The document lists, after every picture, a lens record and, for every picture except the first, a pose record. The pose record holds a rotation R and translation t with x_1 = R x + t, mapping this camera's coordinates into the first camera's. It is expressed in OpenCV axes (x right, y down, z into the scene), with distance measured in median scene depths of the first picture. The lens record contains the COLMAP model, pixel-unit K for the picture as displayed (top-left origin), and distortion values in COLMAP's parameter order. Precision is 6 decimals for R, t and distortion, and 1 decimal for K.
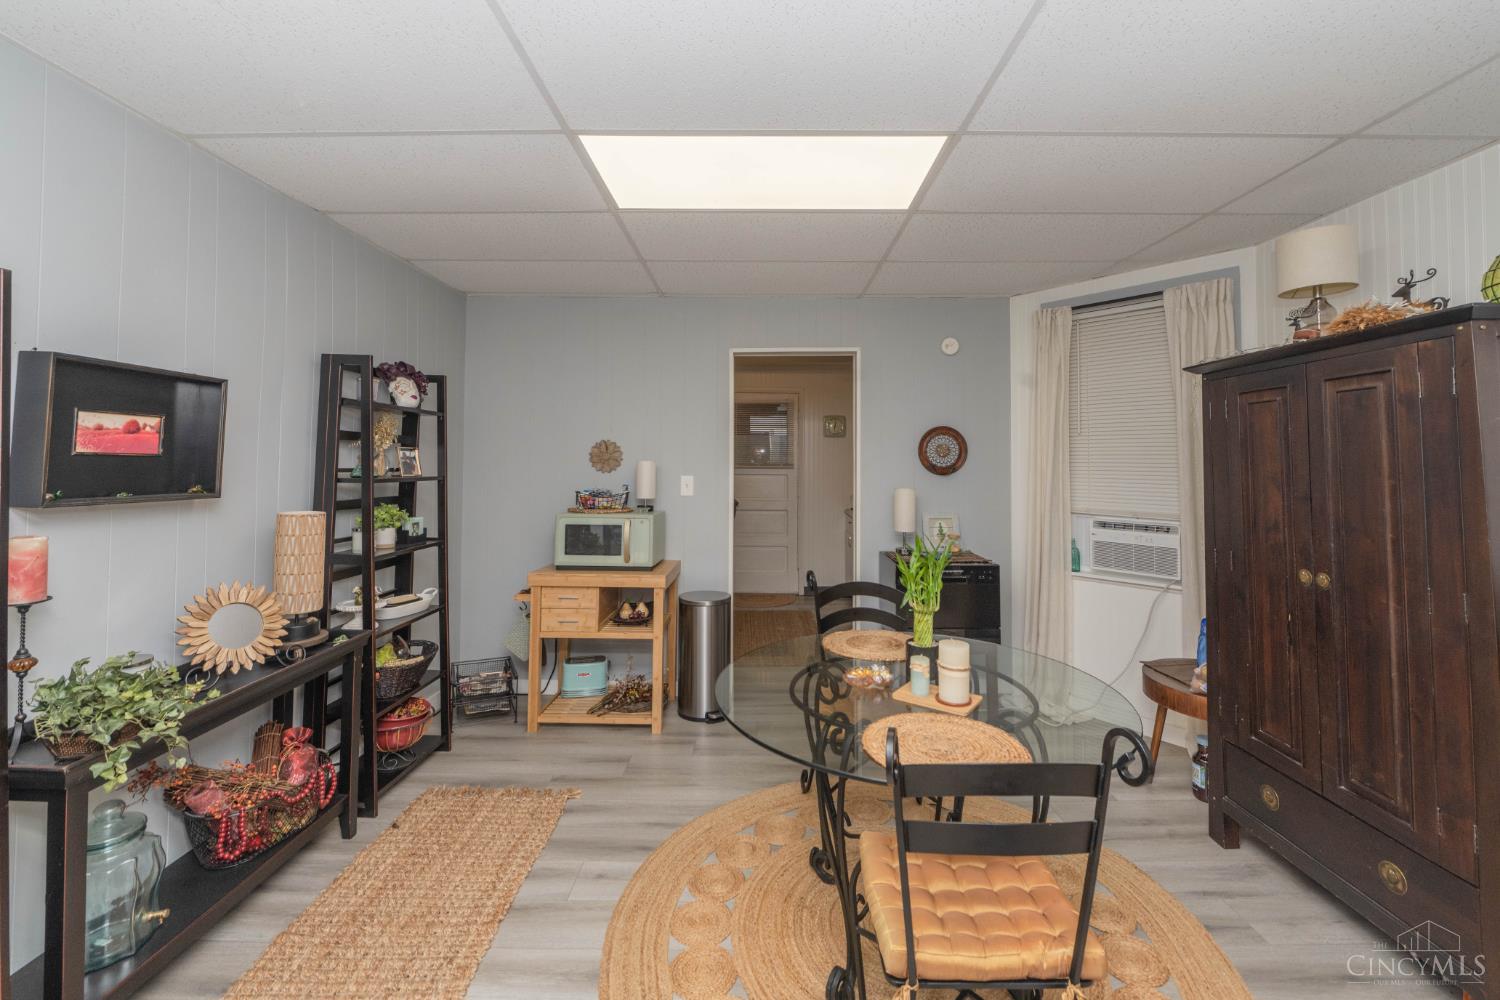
lens RADIAL K [[607.5, 0, 754.0], [0, 607.5, 457.0], [0, 0, 1]] dist [-0.007587, -0.000894]
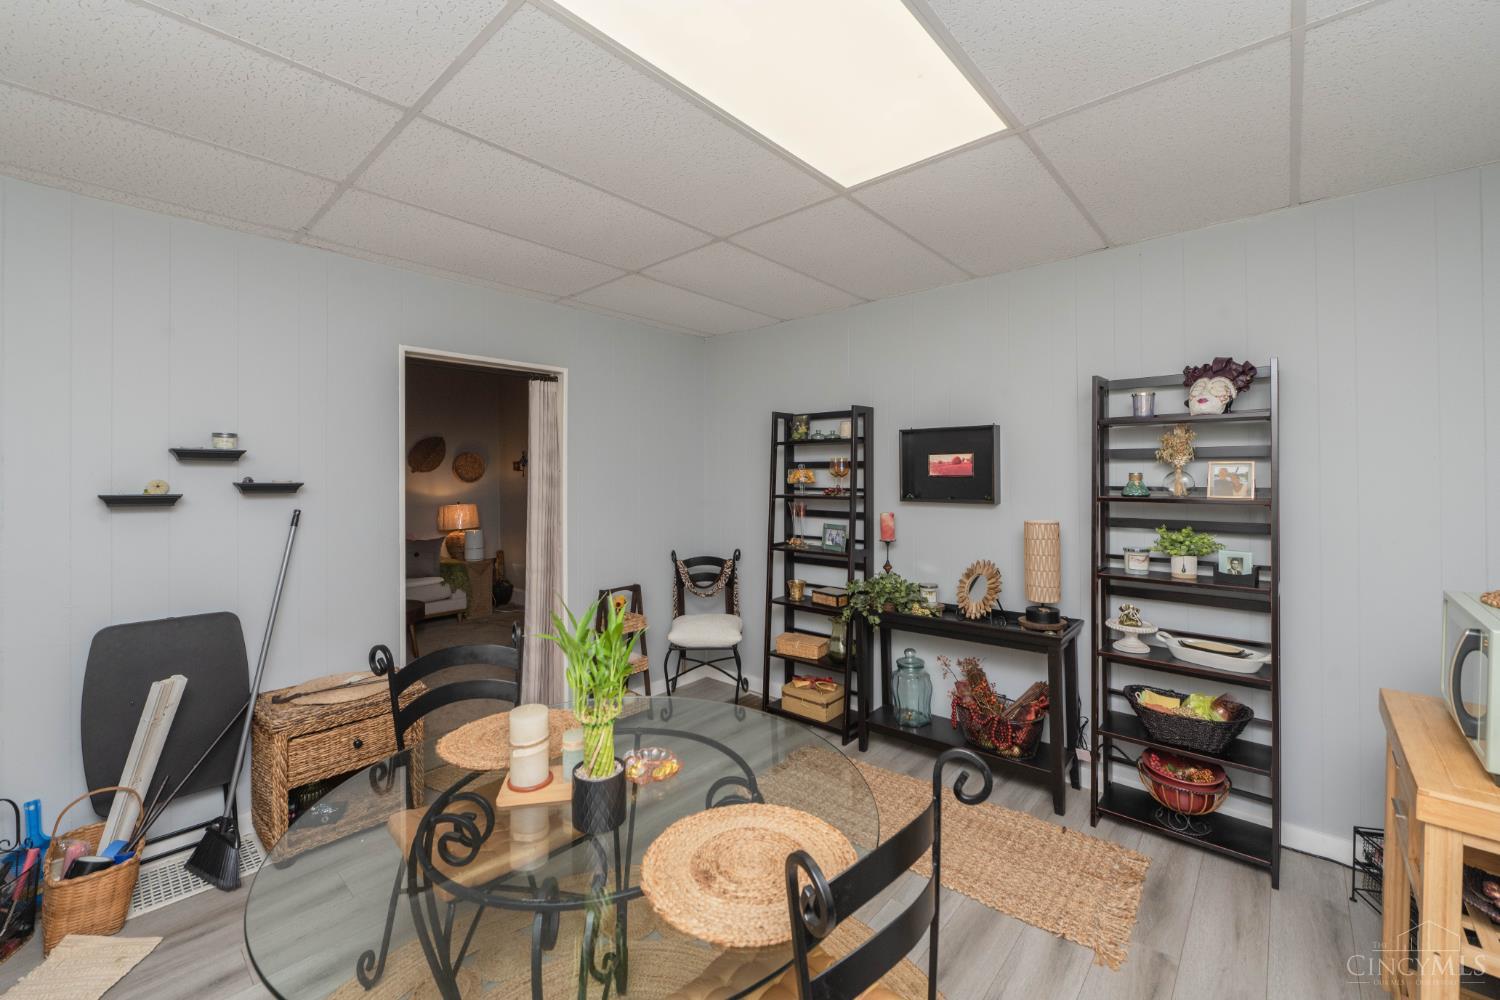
lens RADIAL K [[607.5, 0, 754.8], [0, 607.5, 485.0], [0, 0, 1]] dist [-0.007587, -0.000894]
pose [[-0.650455, 0.011058, -0.759464, 0.437720], [0.006831, 0.999939, 0.008709, 0.001814], [0.759514, 0.000476, -0.650491, 1.012122]]
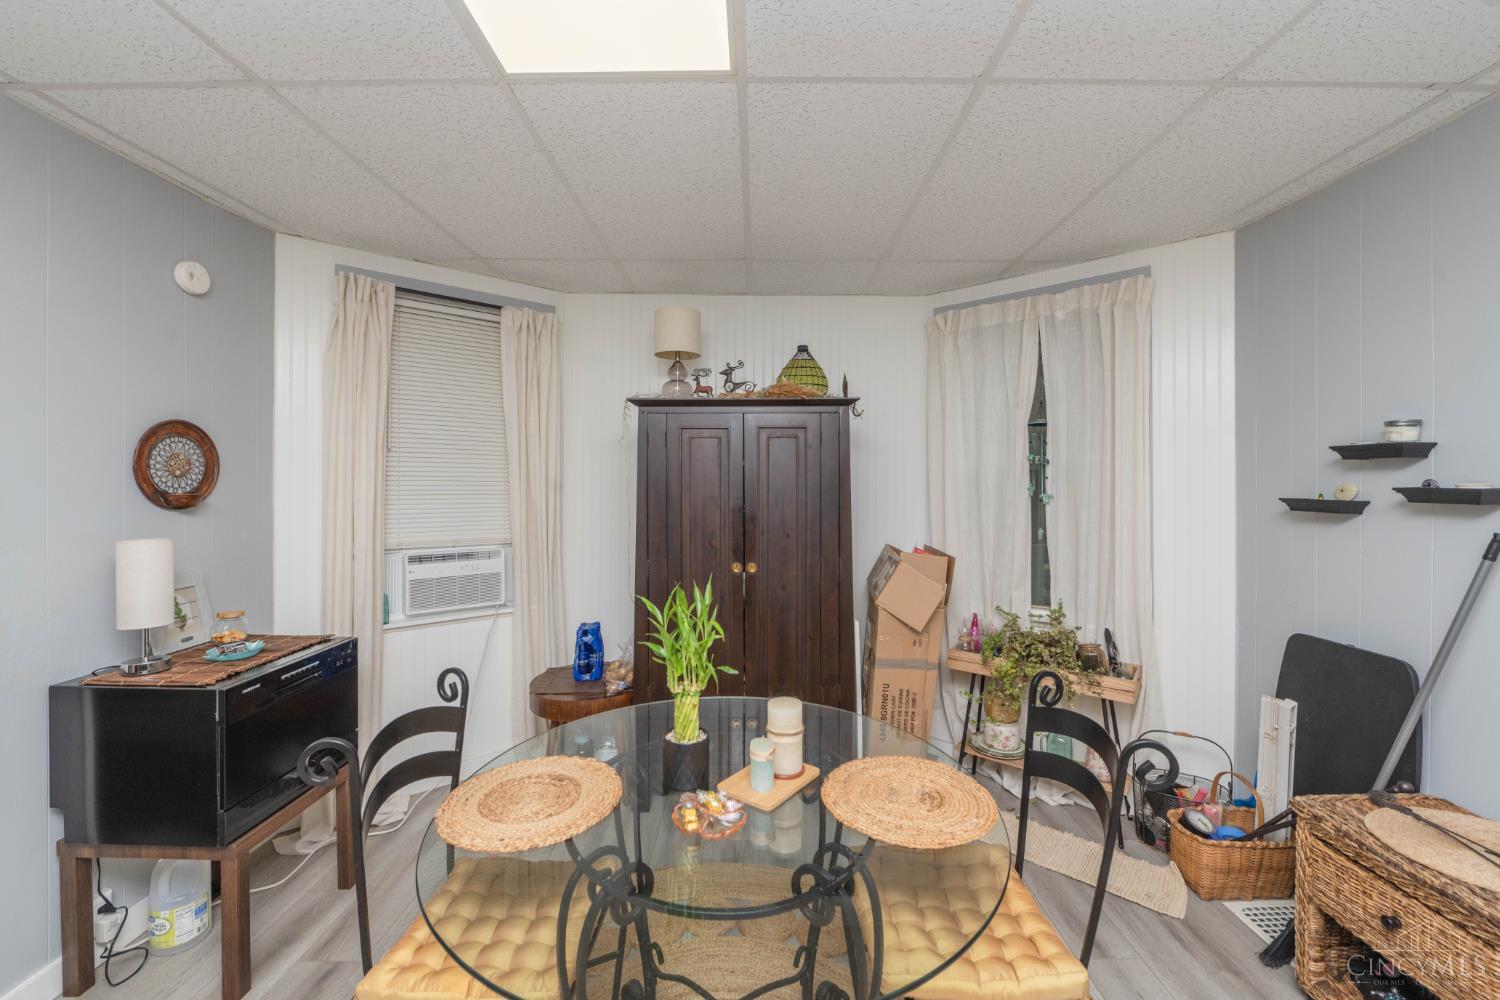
lens RADIAL K [[607.5, 0, 745.5], [0, 607.5, 493.6], [0, 0, 1]] dist [-0.007587, -0.000894]
pose [[-0.000841, -0.018670, 0.999825, -0.291886], [-0.008203, 0.999792, 0.018663, 0.001349], [-0.999966, -0.008186, -0.000994, 0.610859]]
